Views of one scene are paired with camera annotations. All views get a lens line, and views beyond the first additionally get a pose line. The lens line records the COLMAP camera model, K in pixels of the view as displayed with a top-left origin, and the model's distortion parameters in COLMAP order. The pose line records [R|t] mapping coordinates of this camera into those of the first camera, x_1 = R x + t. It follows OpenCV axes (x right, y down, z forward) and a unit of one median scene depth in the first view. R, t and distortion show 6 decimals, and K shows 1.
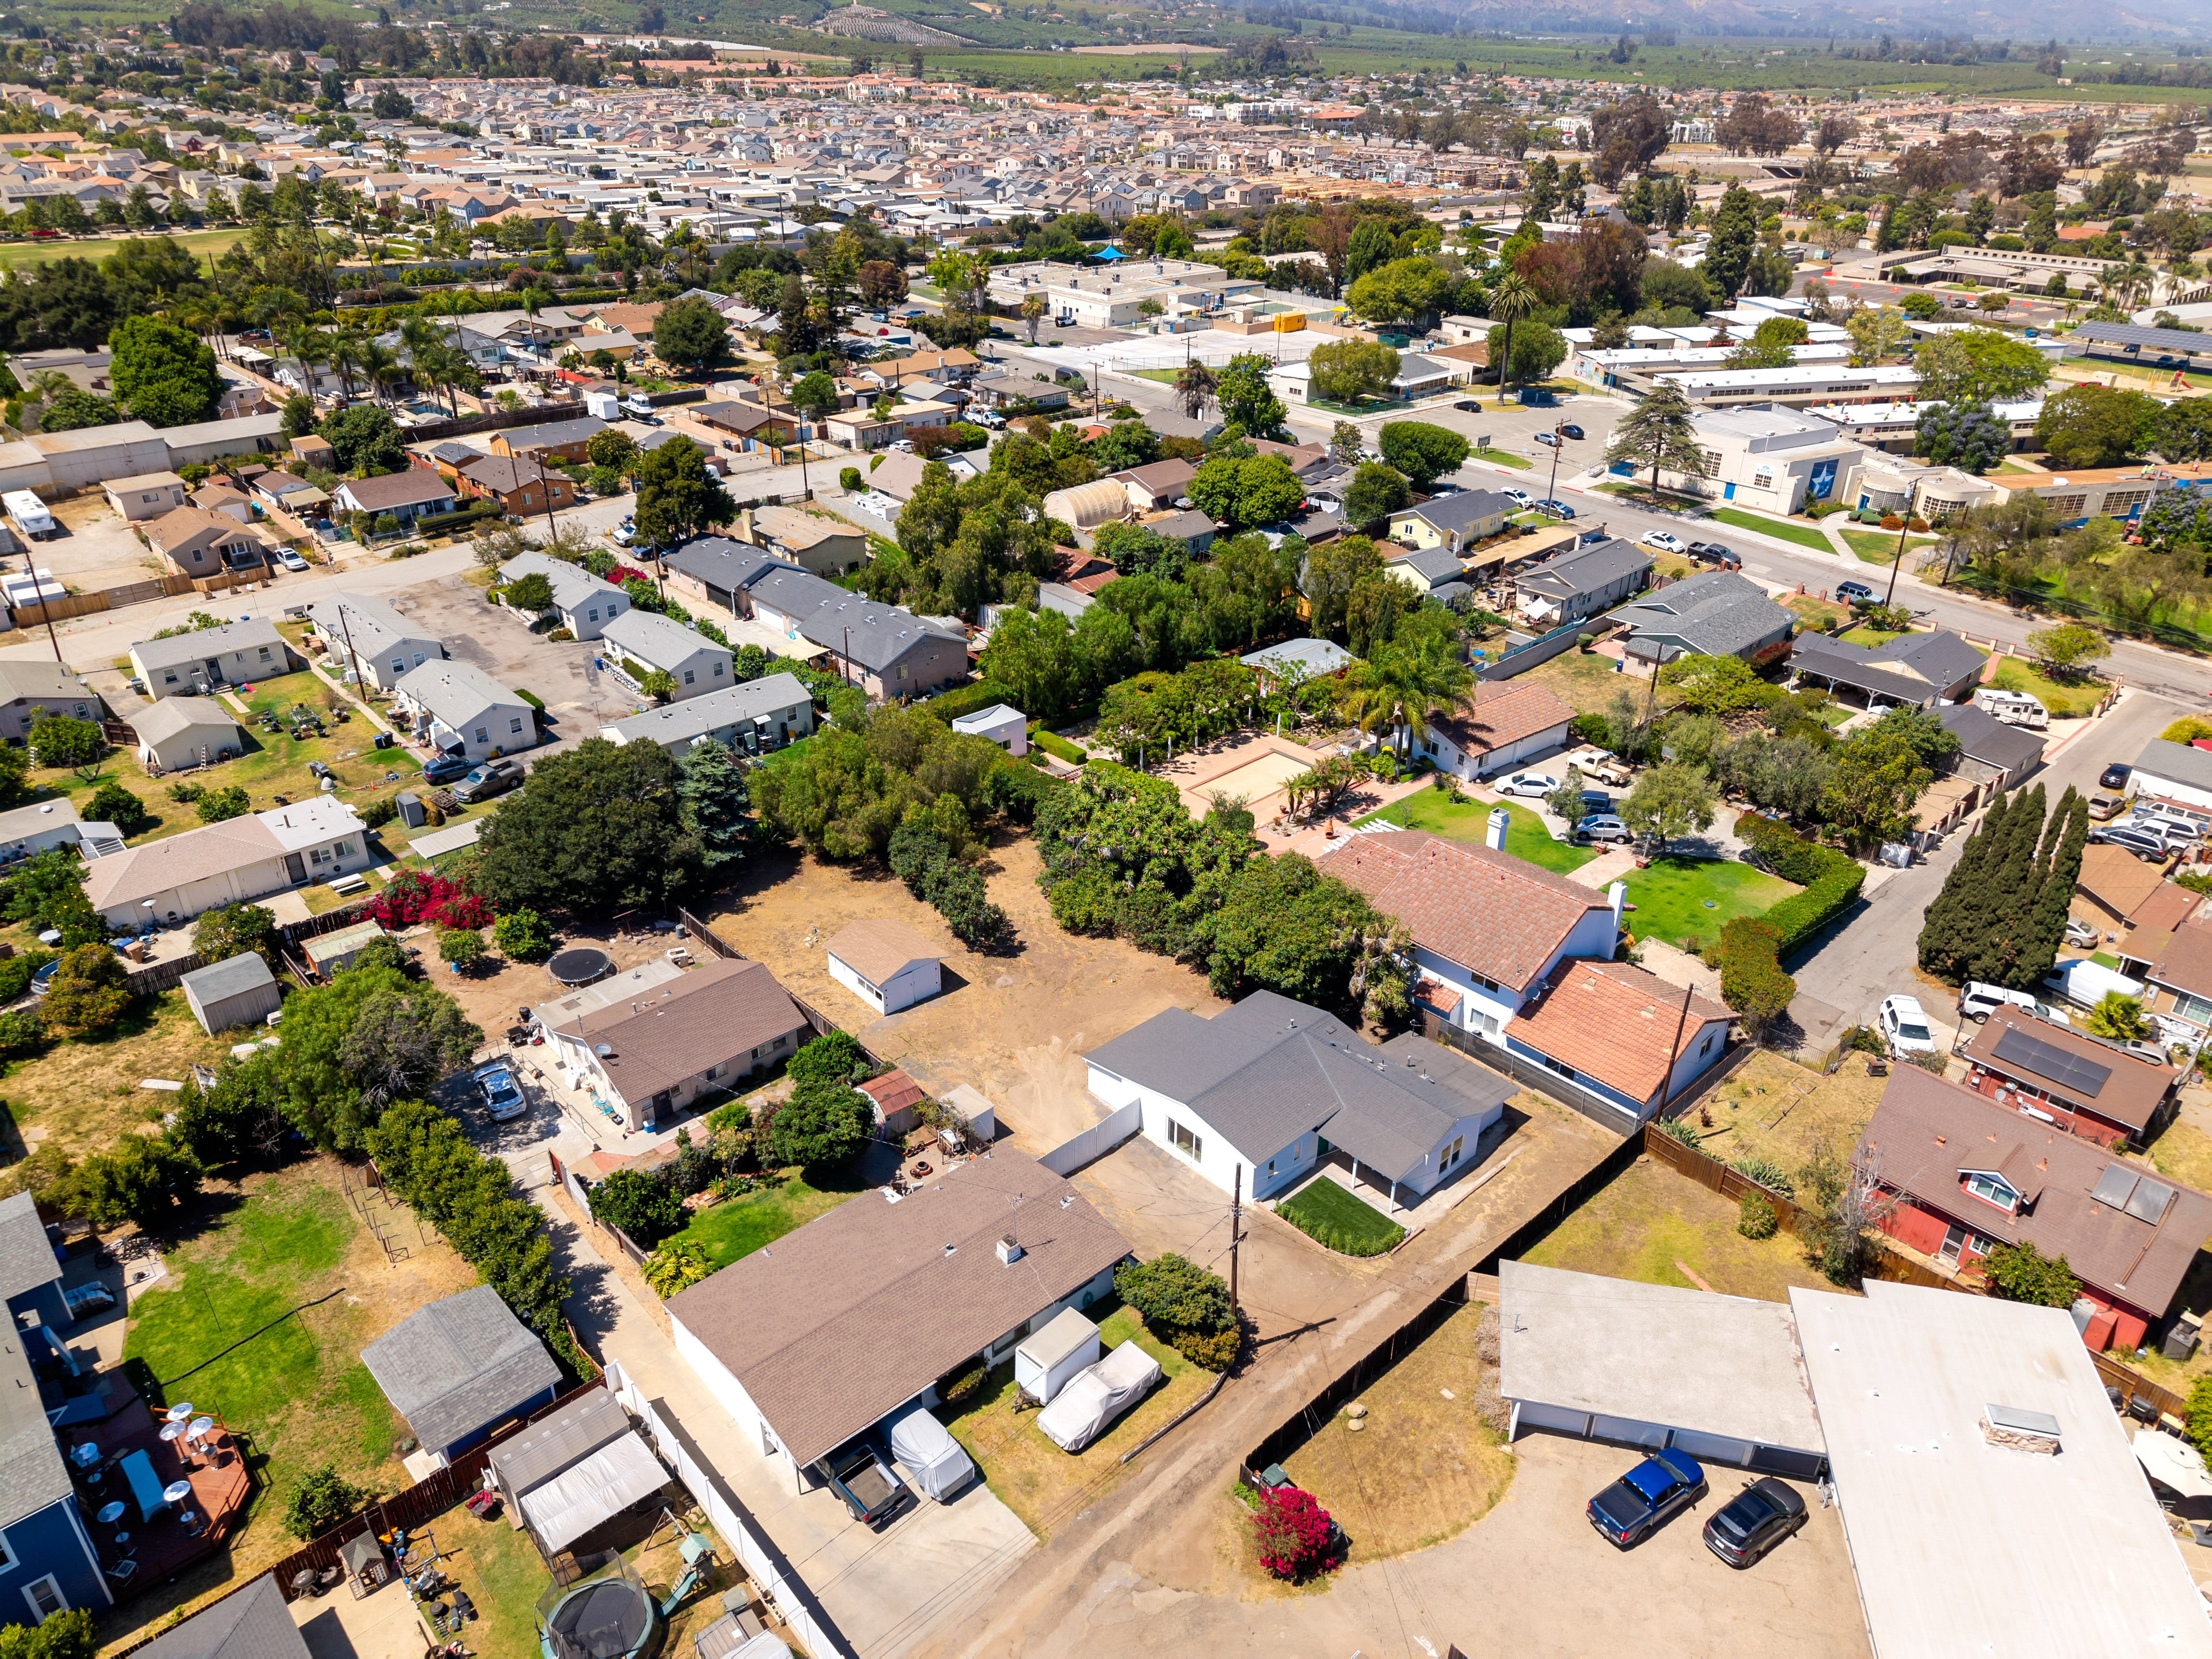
lens RADIAL K [[1492.0, 0, 1106.0], [0, 1492.0, 829.5], [0, 0, 1]] dist [0.007302, -0.006181]
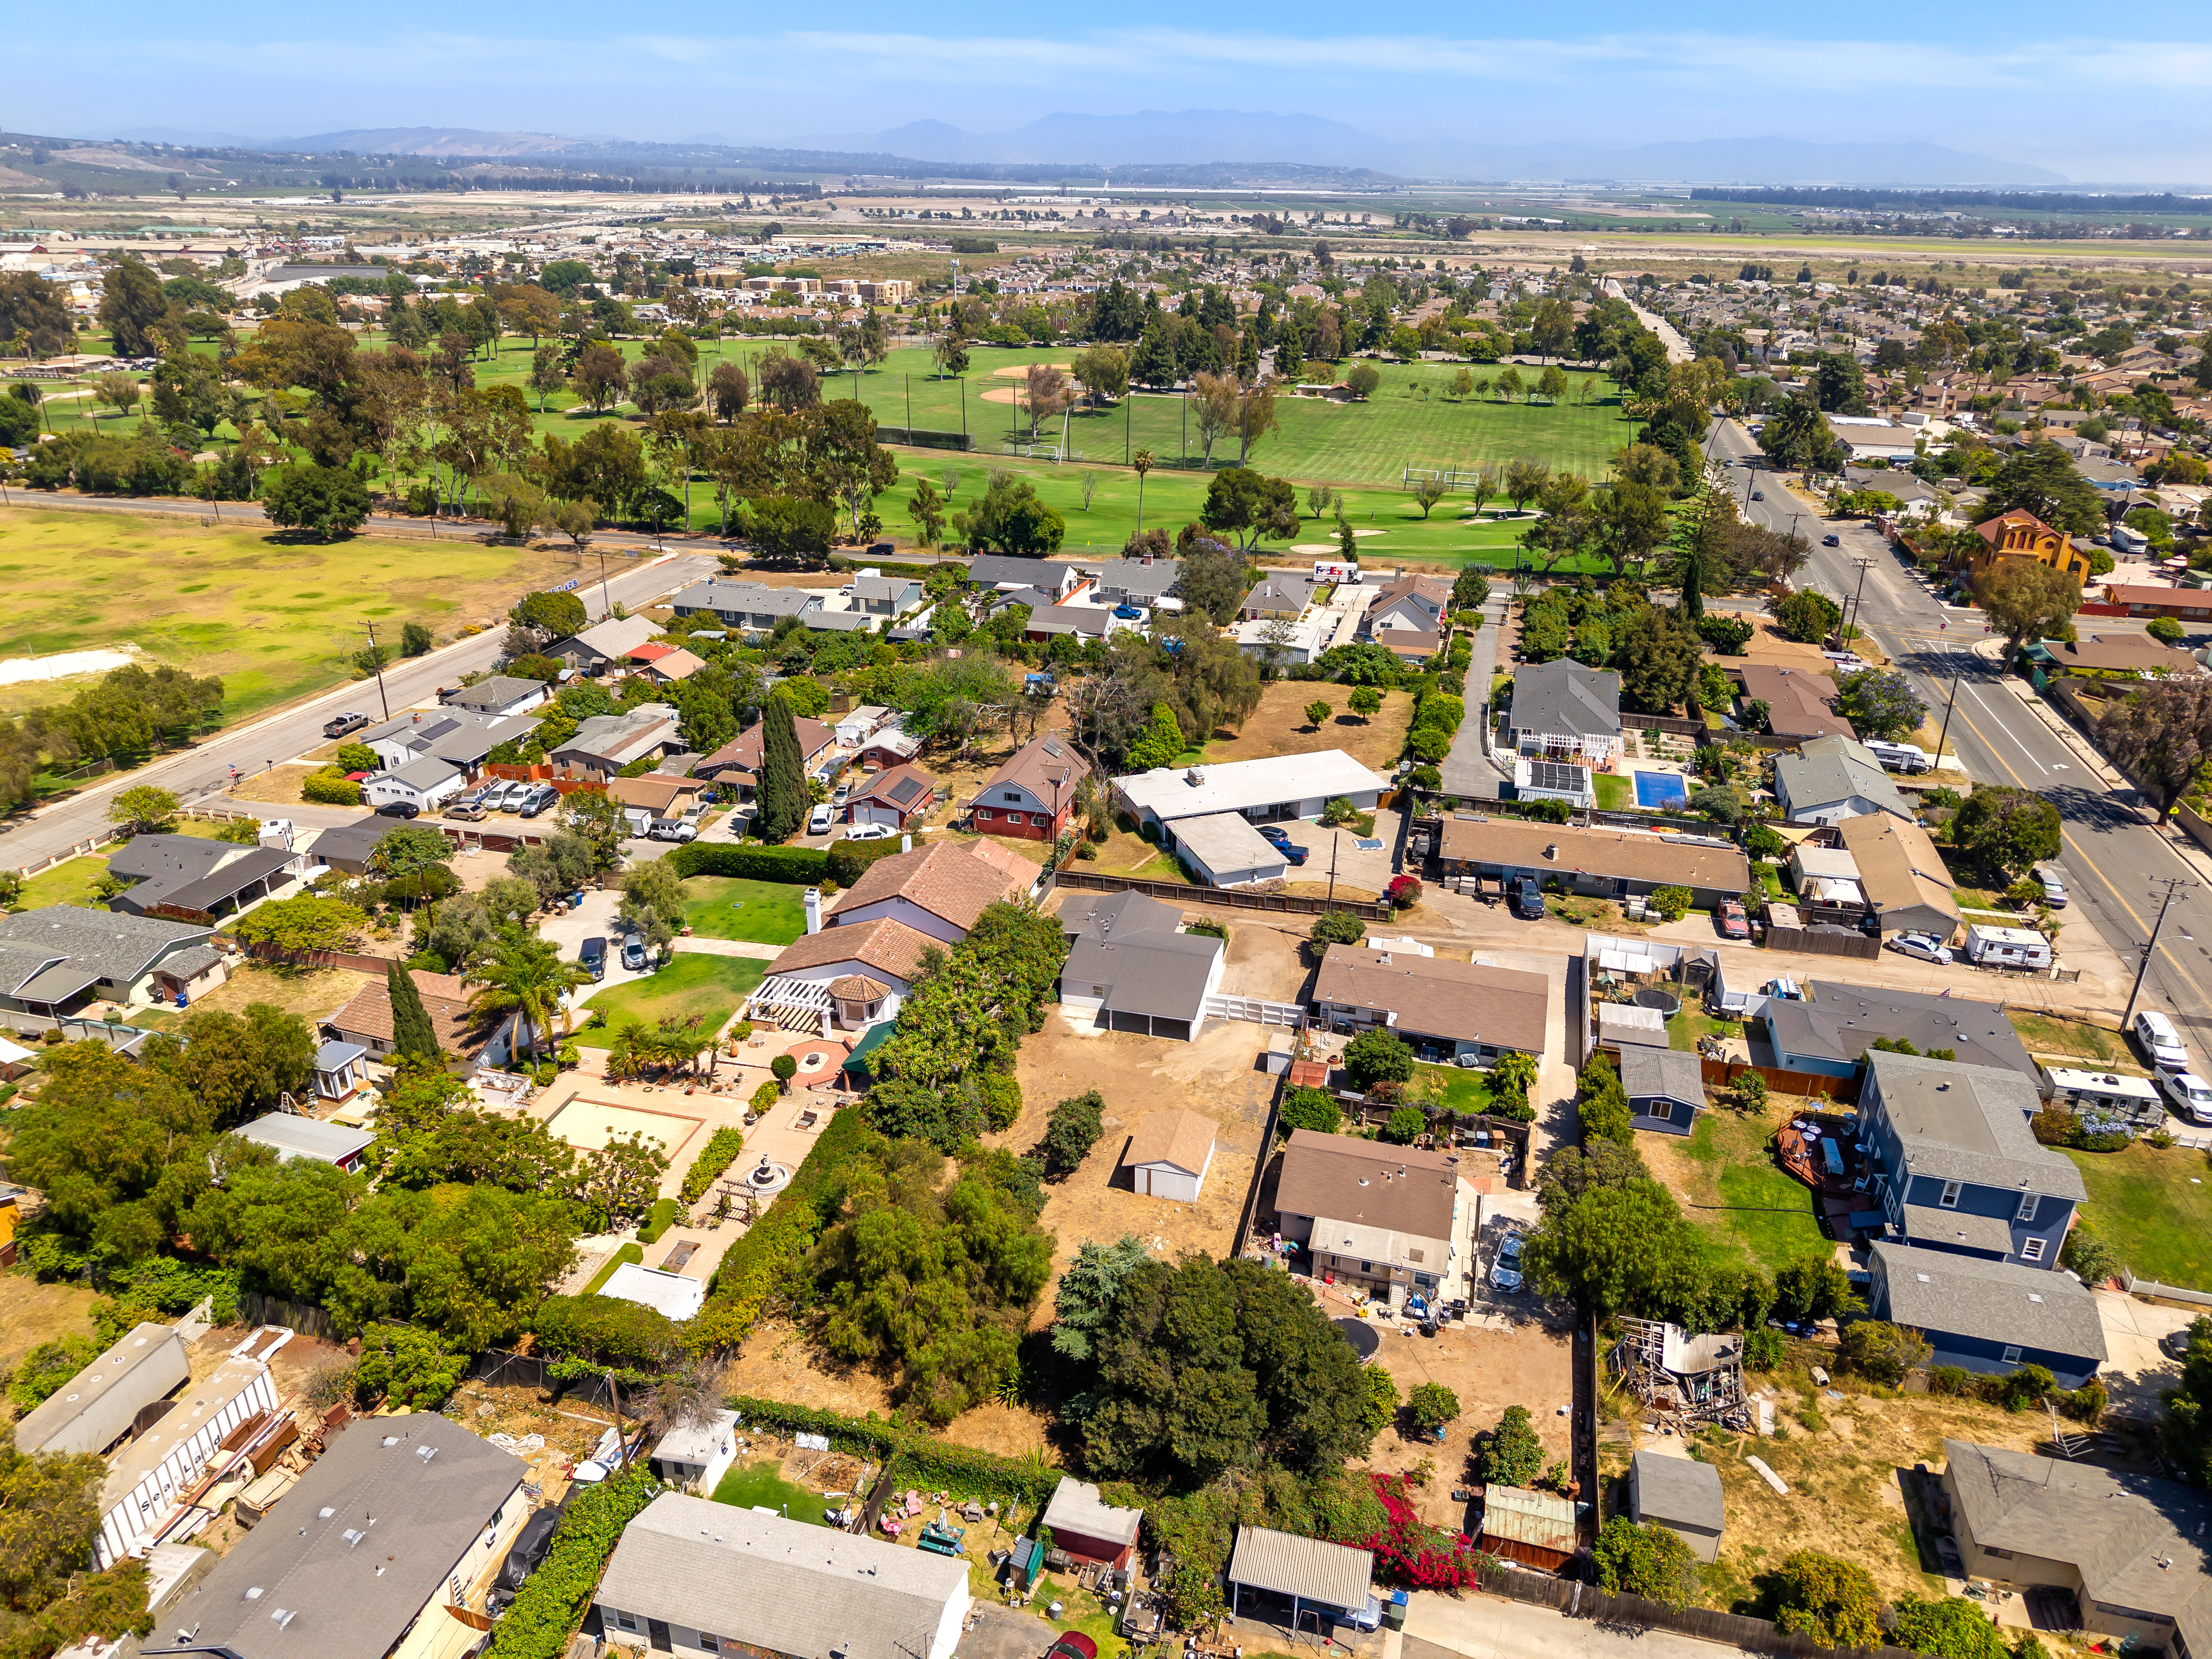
lens RADIAL K [[1470.8, 0, 1106.0], [0, 1470.8, 829.5], [0, 0, 1]] dist [0.001628, 0.005565]
pose [[-0.518455, -0.360720, 0.775297, -0.458478], [0.397731, 0.700898, 0.592074, -0.382888], [-0.756977, 0.615324, -0.219914, 0.587934]]
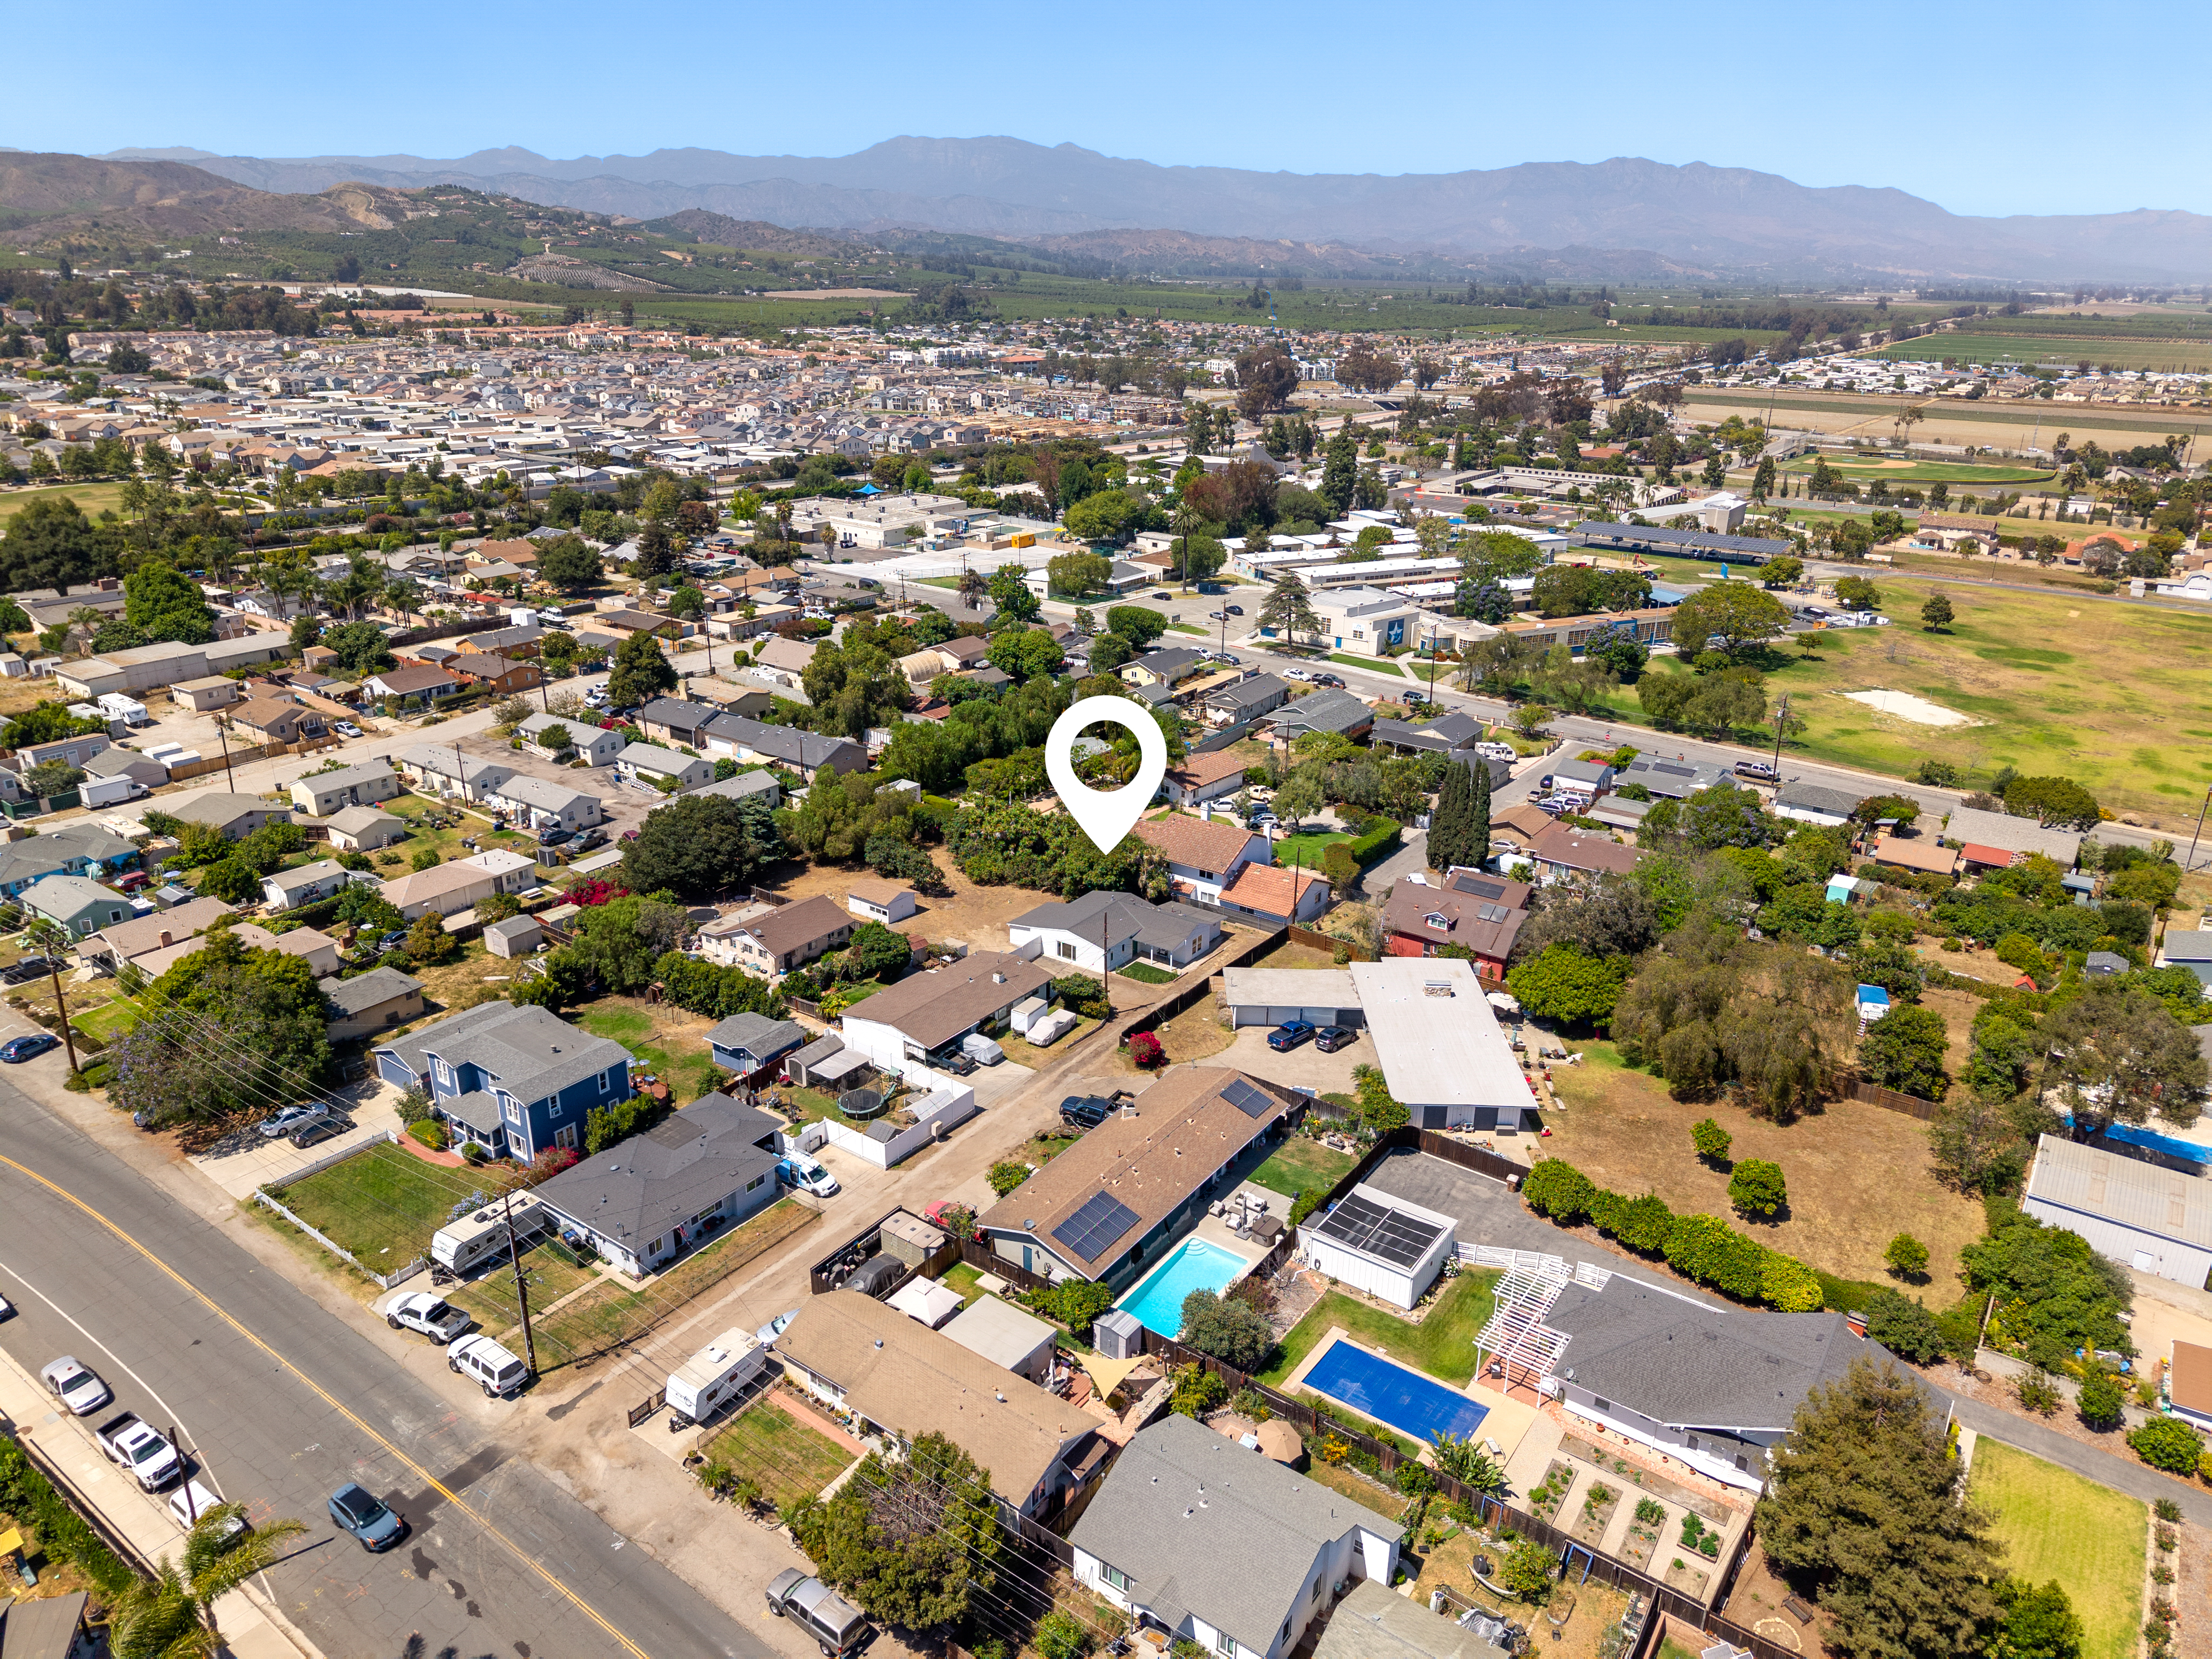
lens RADIAL K [[1482.9, 0, 1116.1], [0, 1482.9, 854.0], [0, 0, 1]] dist [0.060770, -0.115235]
pose [[0.978651, -0.070670, 0.192998, -0.110393], [0.092526, 0.989979, -0.106679, 0.129750], [-0.183525, 0.122259, 0.975383, -0.411508]]
